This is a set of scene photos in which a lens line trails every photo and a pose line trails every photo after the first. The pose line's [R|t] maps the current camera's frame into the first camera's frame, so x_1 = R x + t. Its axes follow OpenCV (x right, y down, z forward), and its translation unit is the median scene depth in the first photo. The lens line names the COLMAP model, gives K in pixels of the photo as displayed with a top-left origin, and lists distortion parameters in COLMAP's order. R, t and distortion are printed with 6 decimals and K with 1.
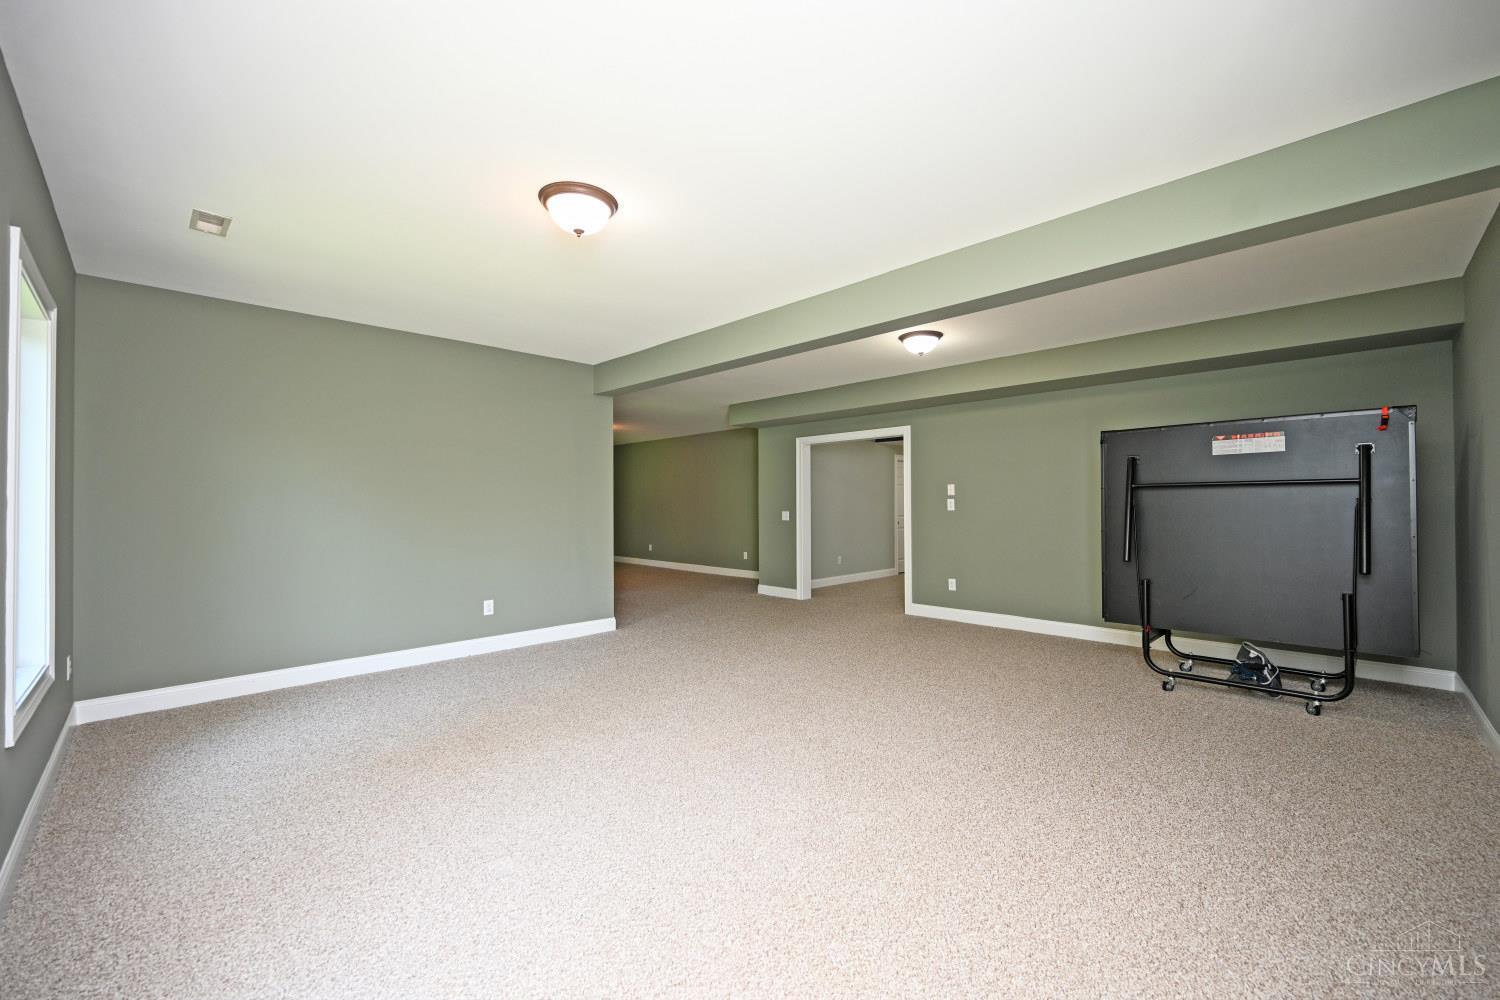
lens RADIAL K [[593.3, 0, 750.0], [0, 593.3, 500.0], [0, 0, 1]] dist [-0.001448, -0.000167]
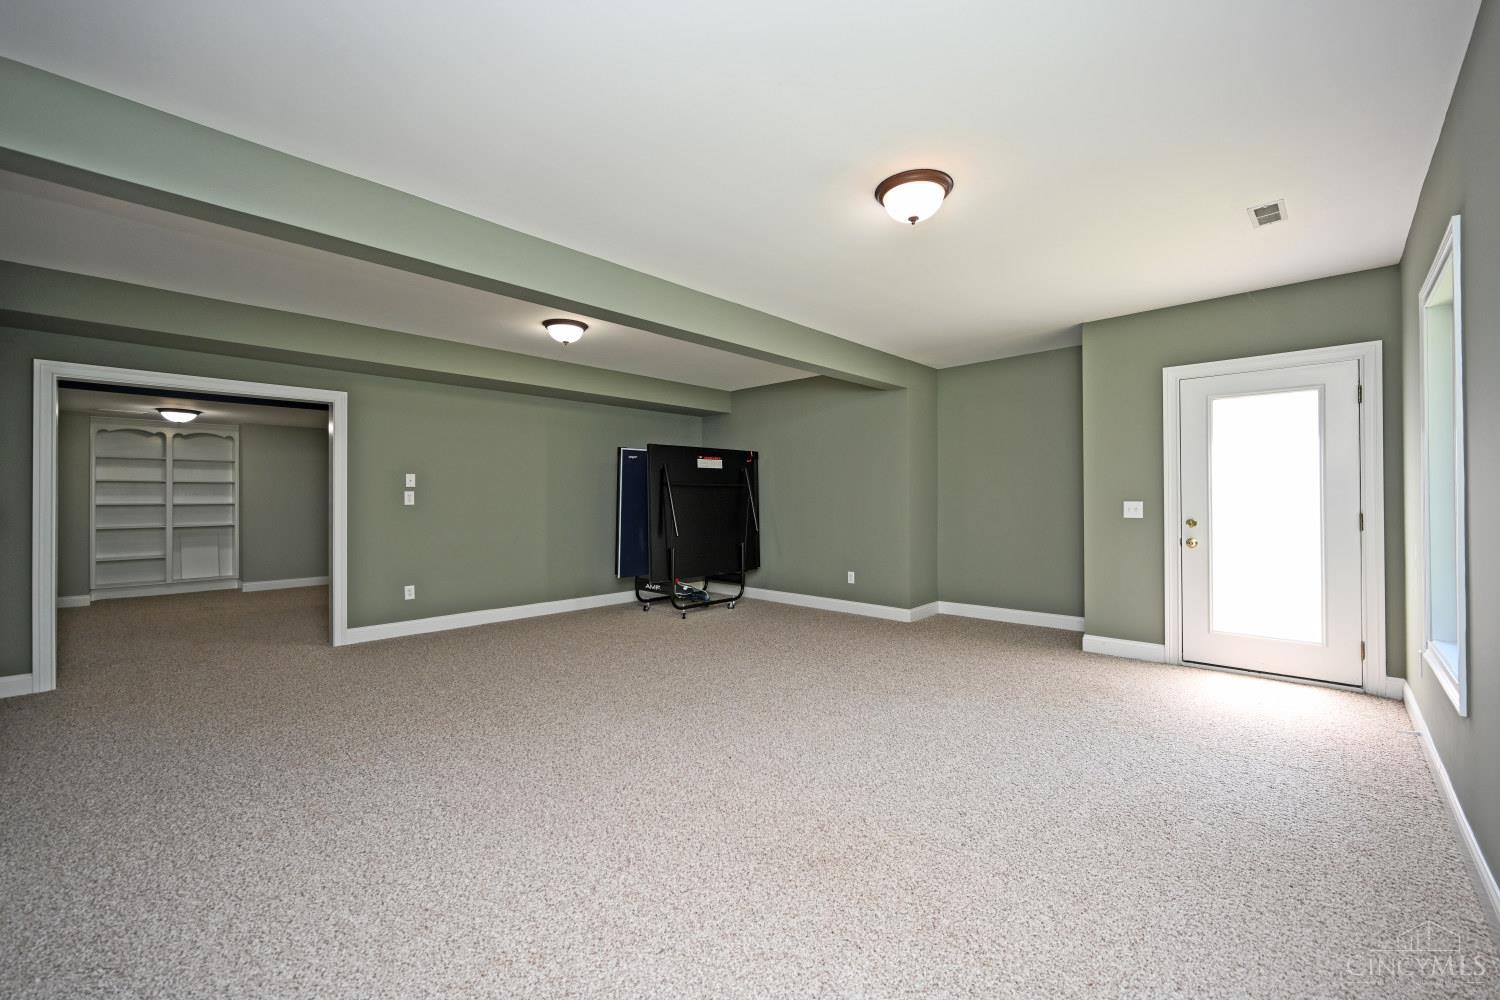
lens RADIAL K [[609.5, 0, 750.0], [0, 609.5, 500.0], [0, 0, 1]] dist [0.001074, 0.000188]
pose [[-0.030470, 0.004235, 0.999527, -0.543744], [-0.004859, 0.999979, -0.004386, 0.012157], [-0.999524, -0.004990, -0.030449, 0.542127]]
